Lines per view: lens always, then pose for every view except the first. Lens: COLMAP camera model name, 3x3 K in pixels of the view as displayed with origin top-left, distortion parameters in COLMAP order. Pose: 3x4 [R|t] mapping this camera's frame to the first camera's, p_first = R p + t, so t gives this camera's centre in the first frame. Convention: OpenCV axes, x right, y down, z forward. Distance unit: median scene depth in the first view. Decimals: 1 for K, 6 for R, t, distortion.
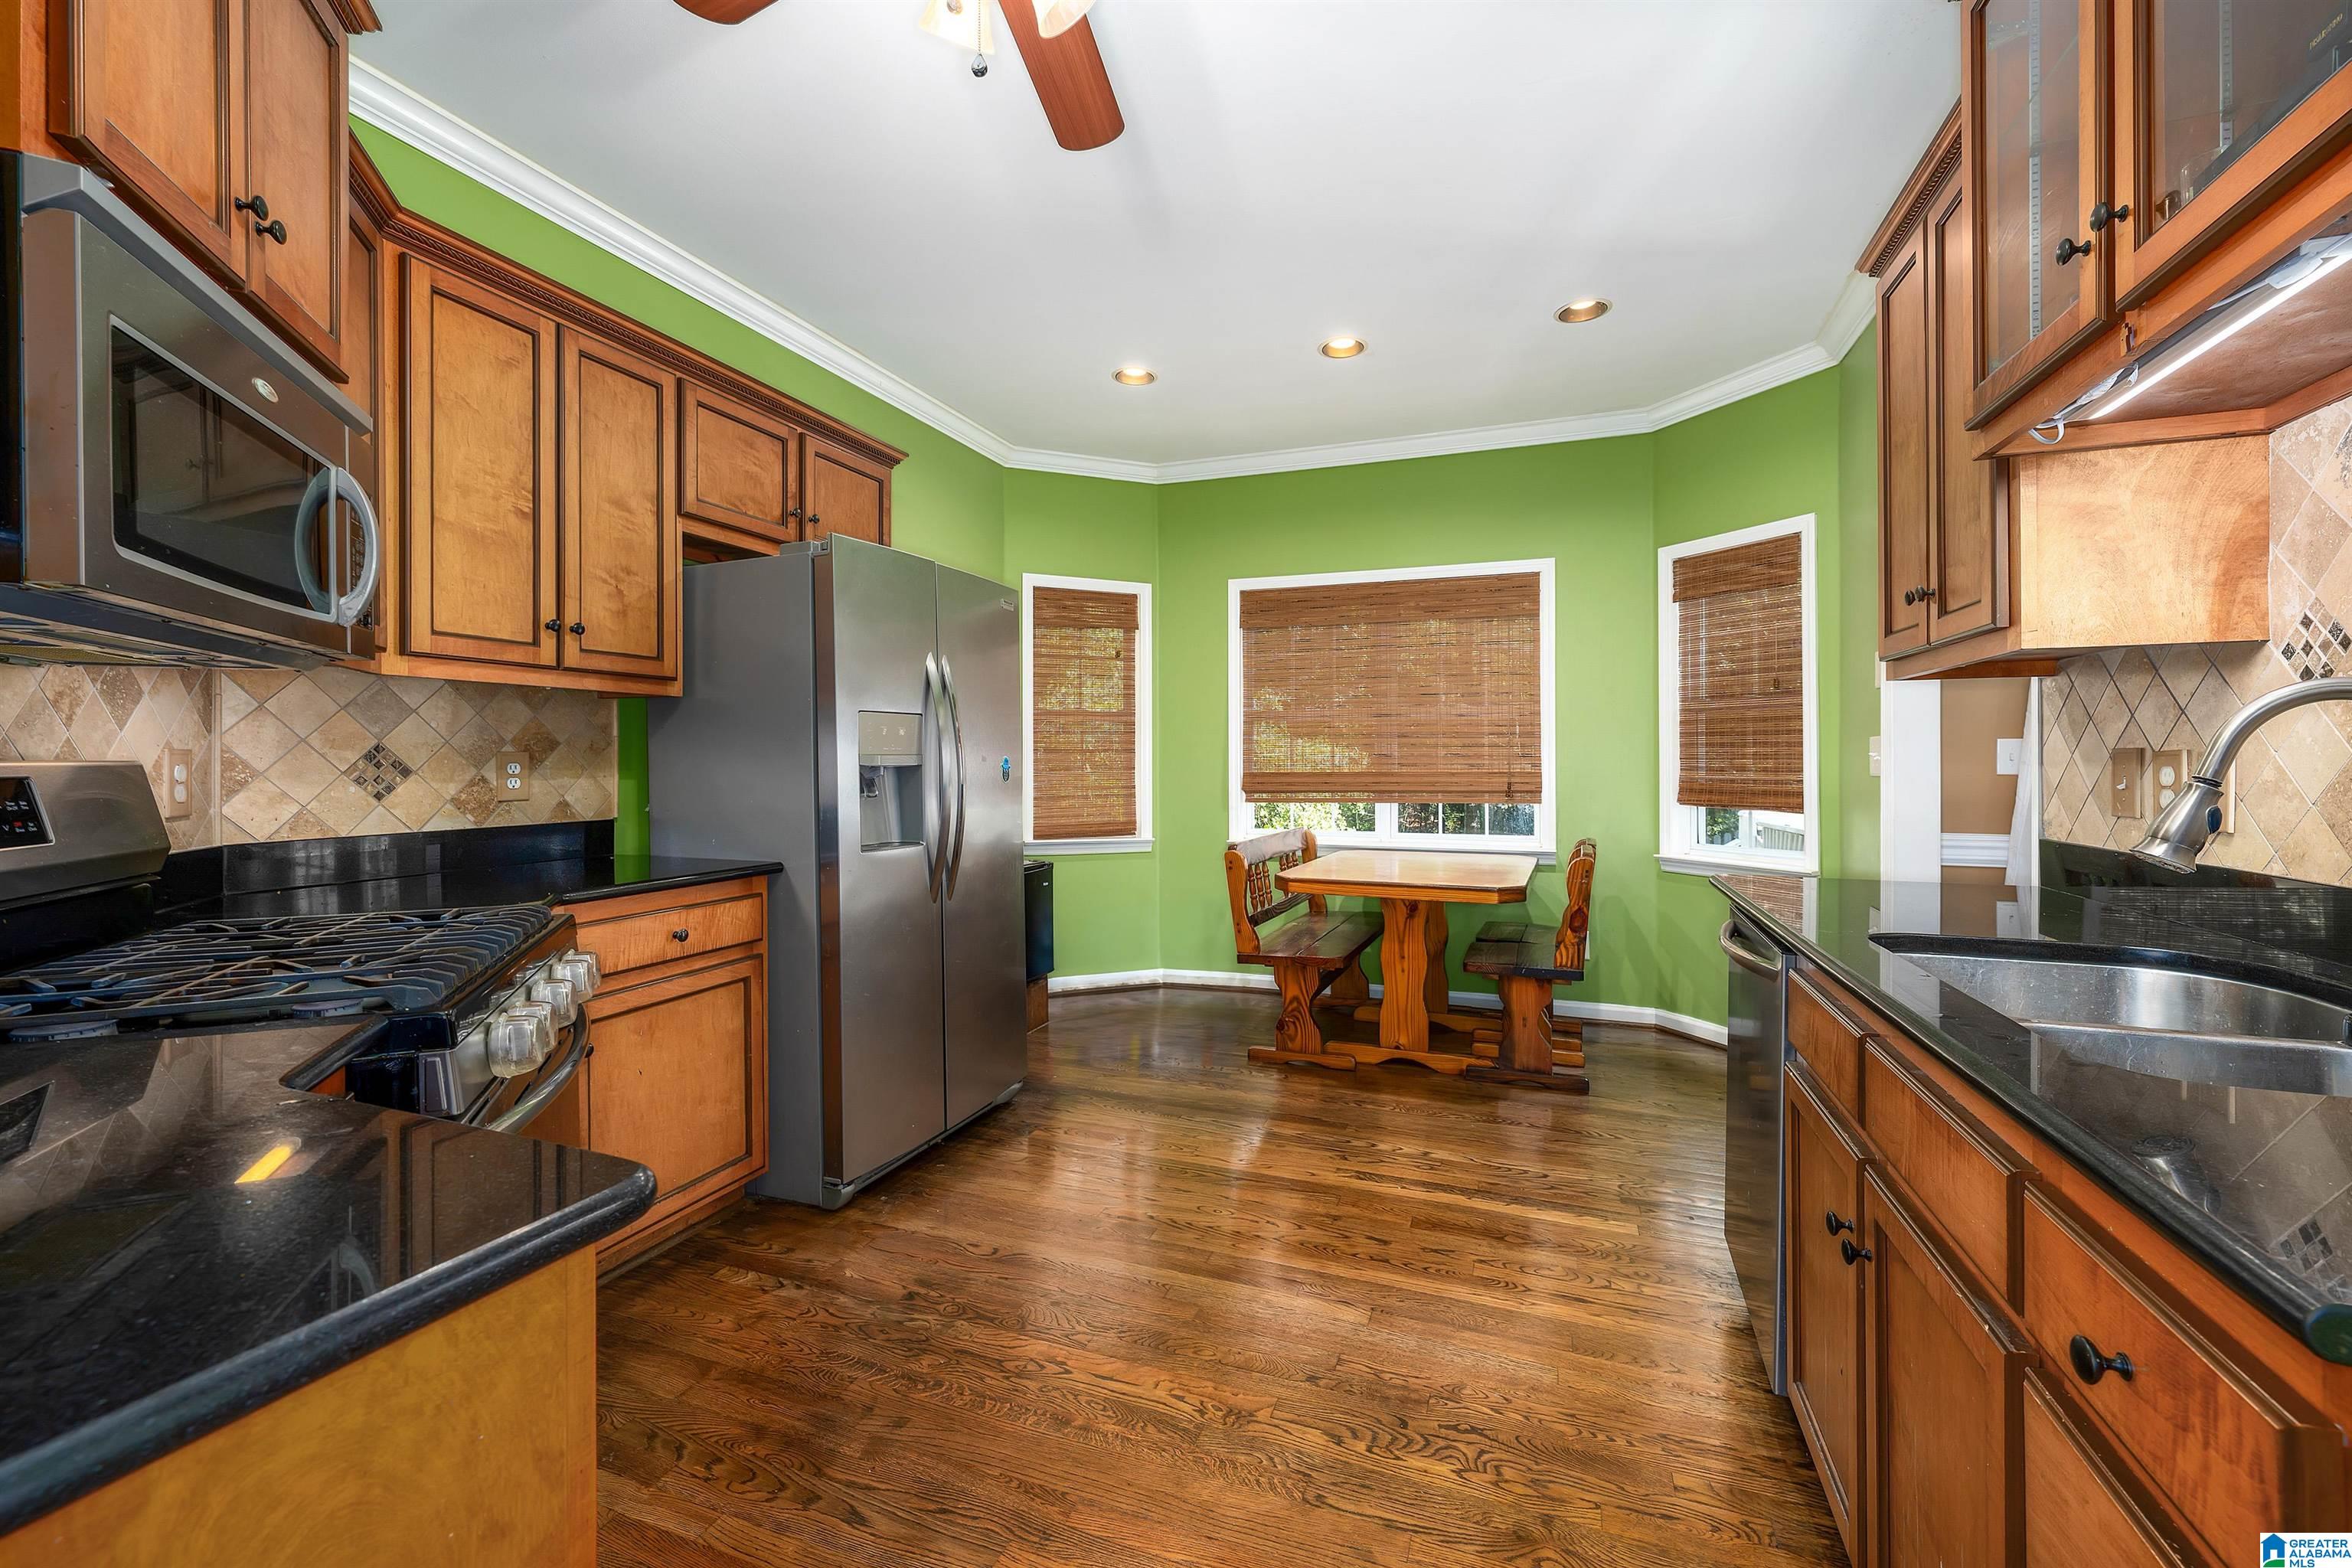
lens RADIAL K [[974.8, 0, 1177.3], [0, 974.8, 766.8], [0, 0, 1]] dist [0.000345, 0.000529]
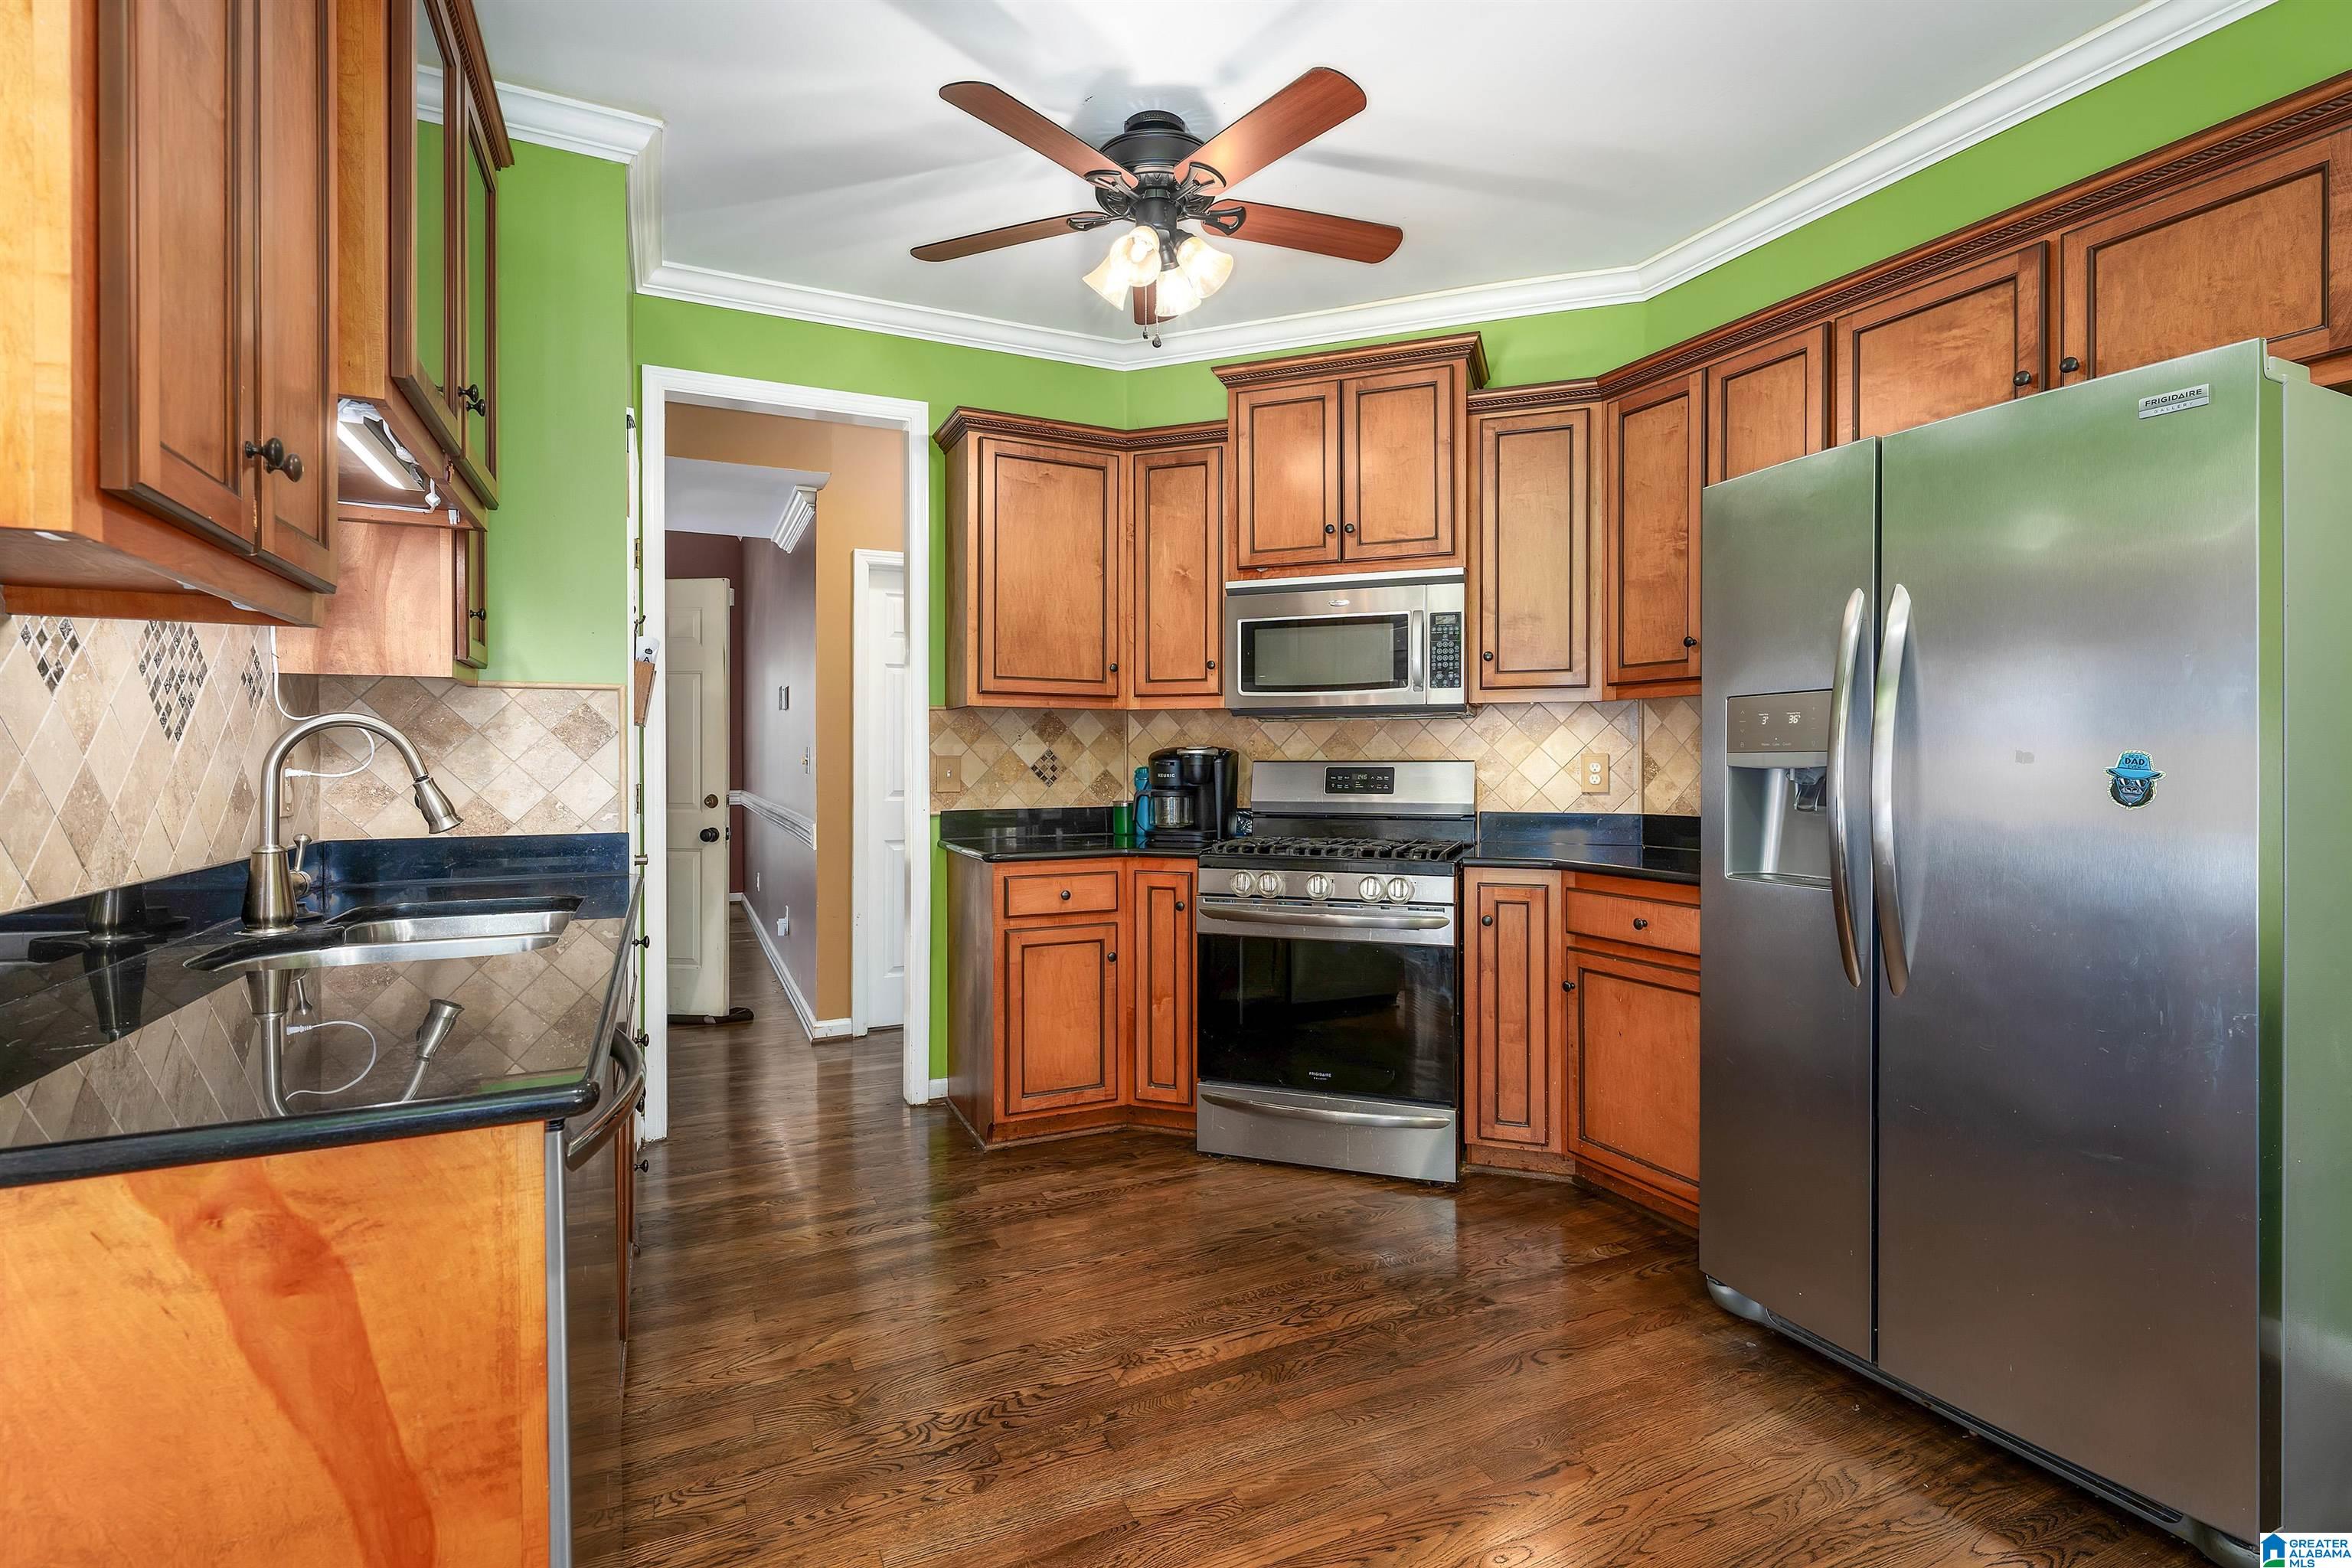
lens RADIAL K [[1115.0, 0, 1181.6], [0, 1115.0, 771.6], [0, 0, 1]] dist [0.005307, -0.001306]
pose [[-0.698082, 0.008362, -0.715969, 0.931974], [-0.000565, 0.999925, 0.012229, -0.011278], [0.716017, 0.008942, -0.698025, 1.945038]]
